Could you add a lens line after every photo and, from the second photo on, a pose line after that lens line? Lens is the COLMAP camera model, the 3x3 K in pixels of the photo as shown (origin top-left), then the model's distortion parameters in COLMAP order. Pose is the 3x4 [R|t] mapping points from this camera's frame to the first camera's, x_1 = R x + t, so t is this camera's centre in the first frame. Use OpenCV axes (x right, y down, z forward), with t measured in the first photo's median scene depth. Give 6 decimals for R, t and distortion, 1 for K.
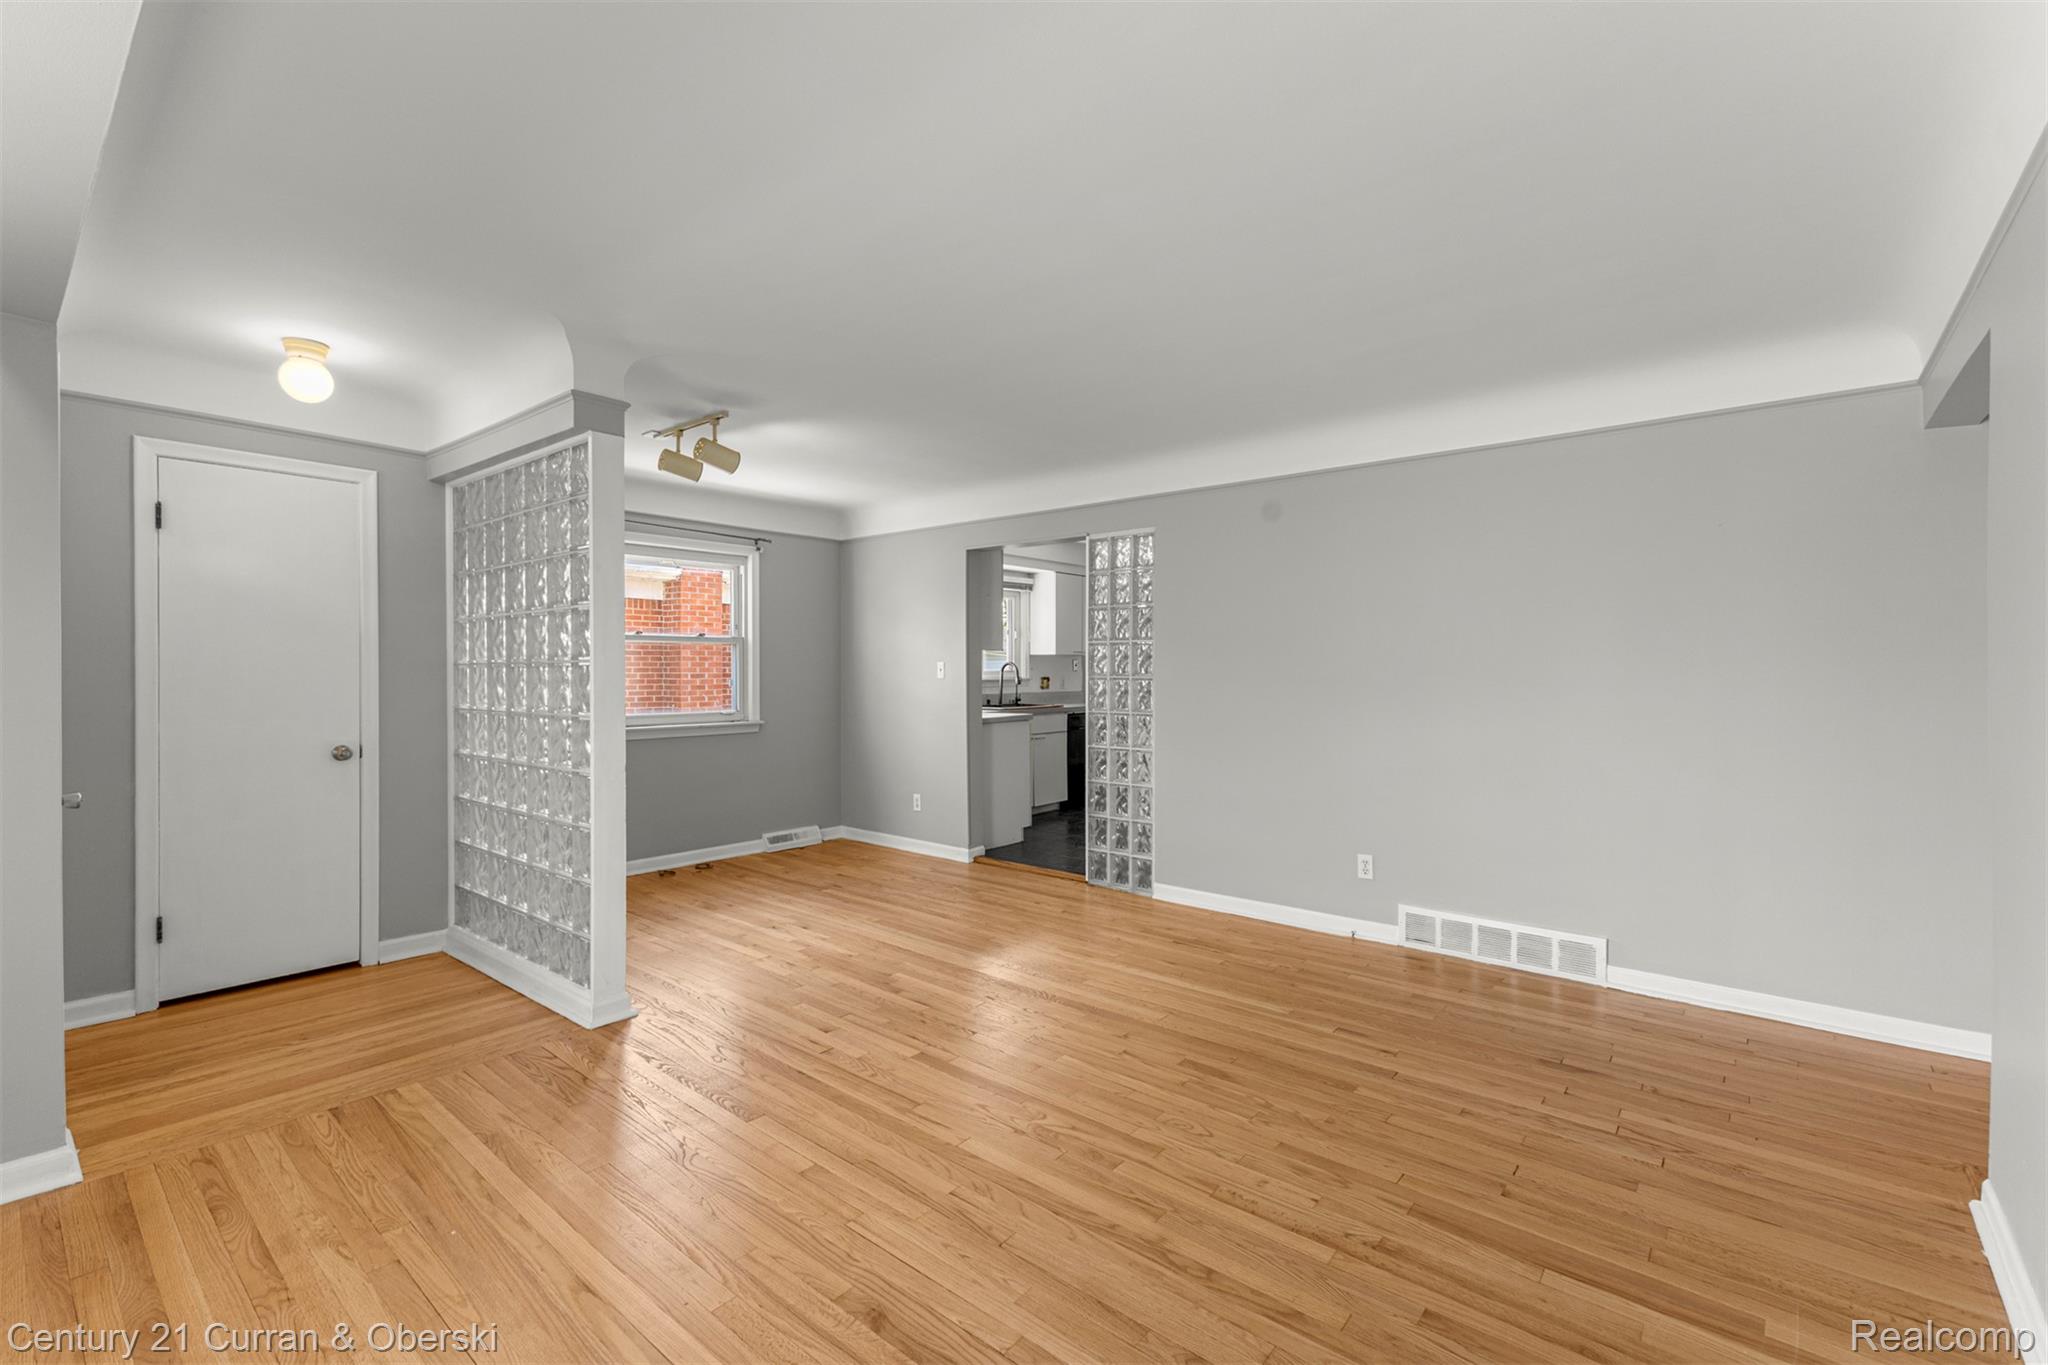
lens RADIAL K [[893.2, 0, 1022.2], [0, 893.2, 681.9], [0, 0, 1]] dist [0.000269, -0.001074]
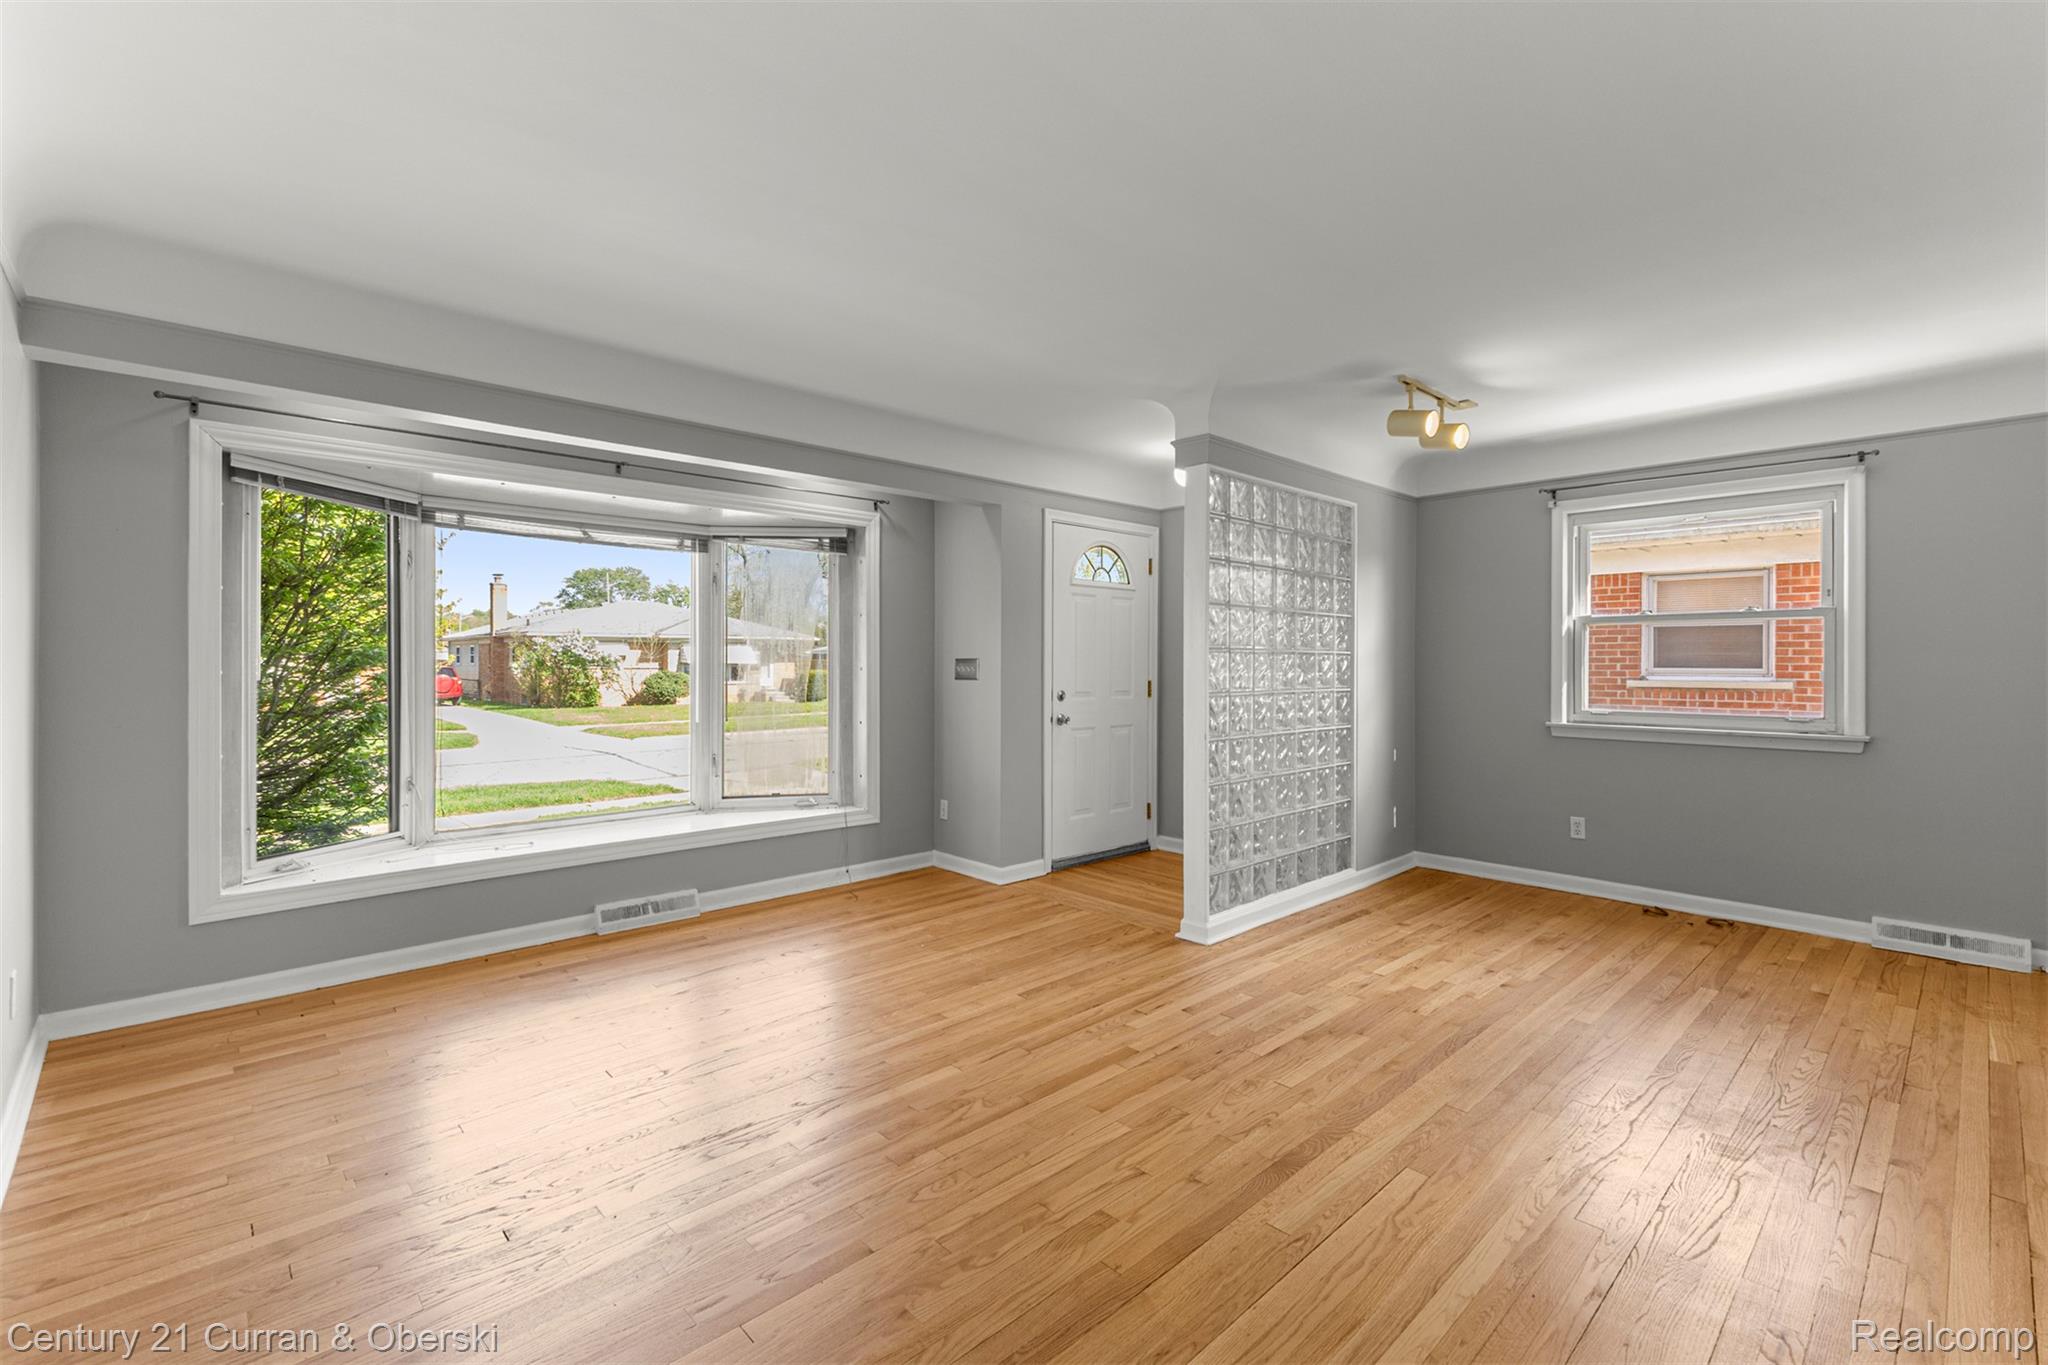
lens RADIAL K [[893.2, 0, 1024.9], [0, 893.2, 664.0], [0, 0, 1]] dist [0.000269, -0.001074]
pose [[-0.129306, 0.003979, -0.991597, 0.694909], [-0.015598, 0.999860, 0.006046, -0.004417], [0.991482, 0.016248, -0.129226, 0.811266]]
